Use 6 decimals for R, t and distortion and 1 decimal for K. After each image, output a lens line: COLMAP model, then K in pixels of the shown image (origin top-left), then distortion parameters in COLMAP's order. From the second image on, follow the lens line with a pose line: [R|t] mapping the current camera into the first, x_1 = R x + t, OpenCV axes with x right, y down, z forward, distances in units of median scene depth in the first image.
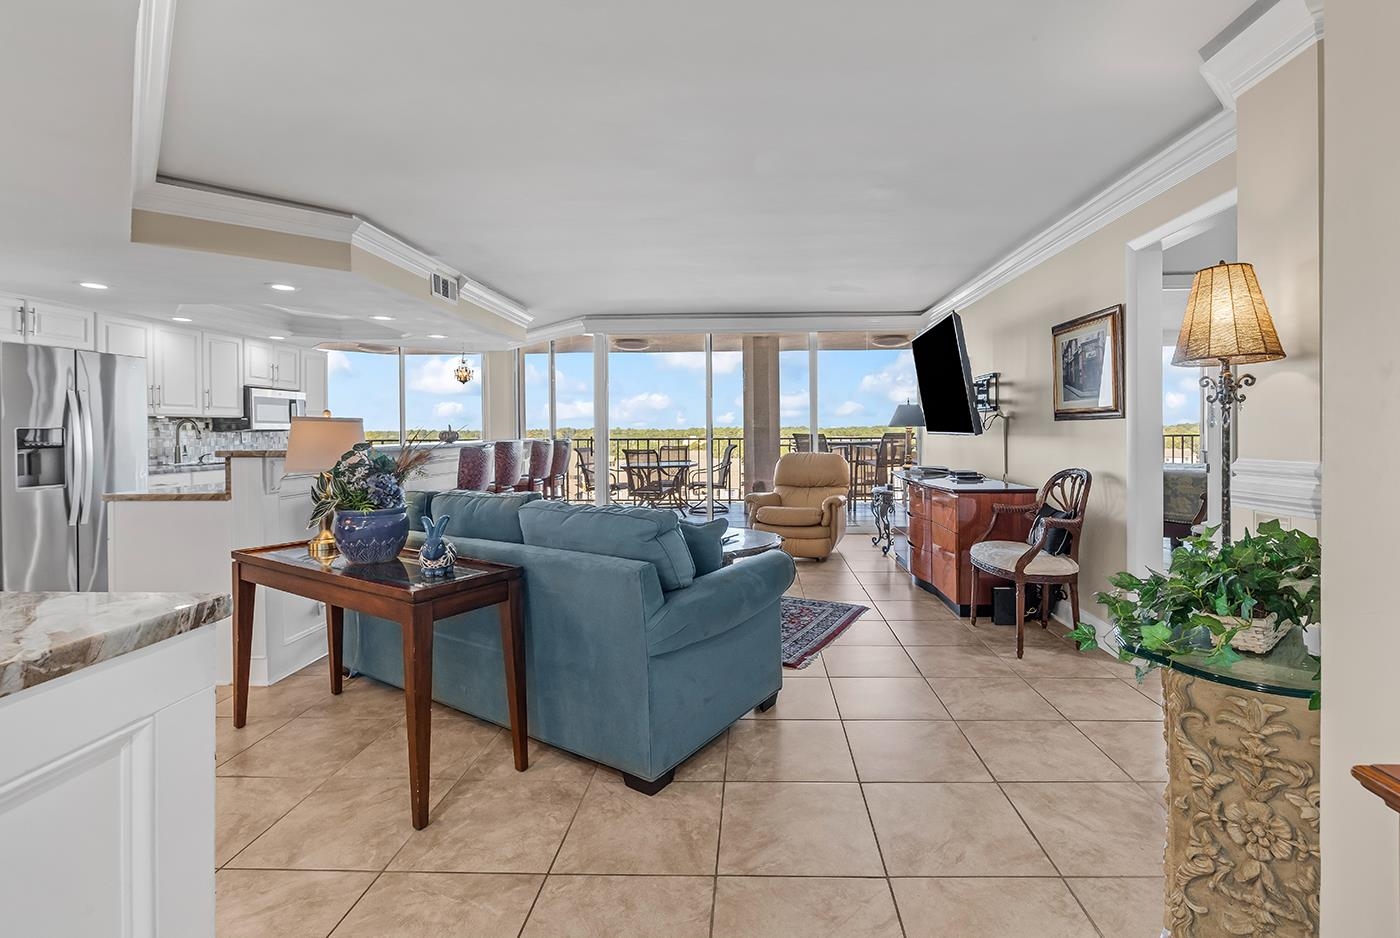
lens RADIAL K [[649.8, 0, 740.3], [0, 649.8, 435.7], [0, 0, 1]] dist [0.000193, 0.000245]
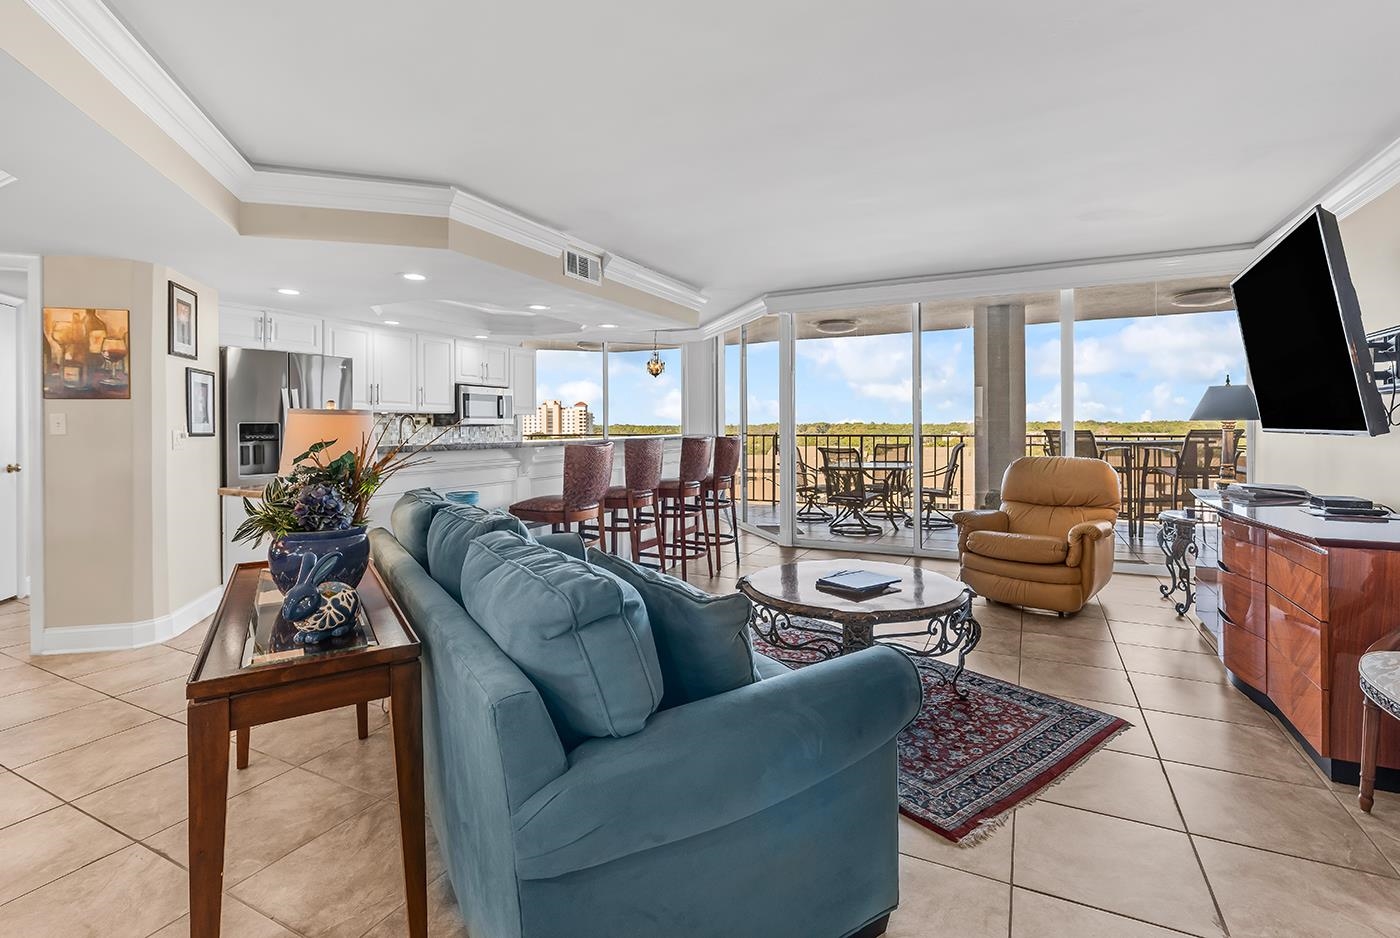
lens RADIAL K [[652.5, 0, 706.1], [0, 652.5, 431.0], [0, 0, 1]] dist [-0.000439, -0.000316]
pose [[0.905788, 0.004902, -0.423703, 0.068768], [-0.004691, 0.999988, 0.001542, -0.002047], [0.423706, 0.000591, 0.905800, 0.208023]]
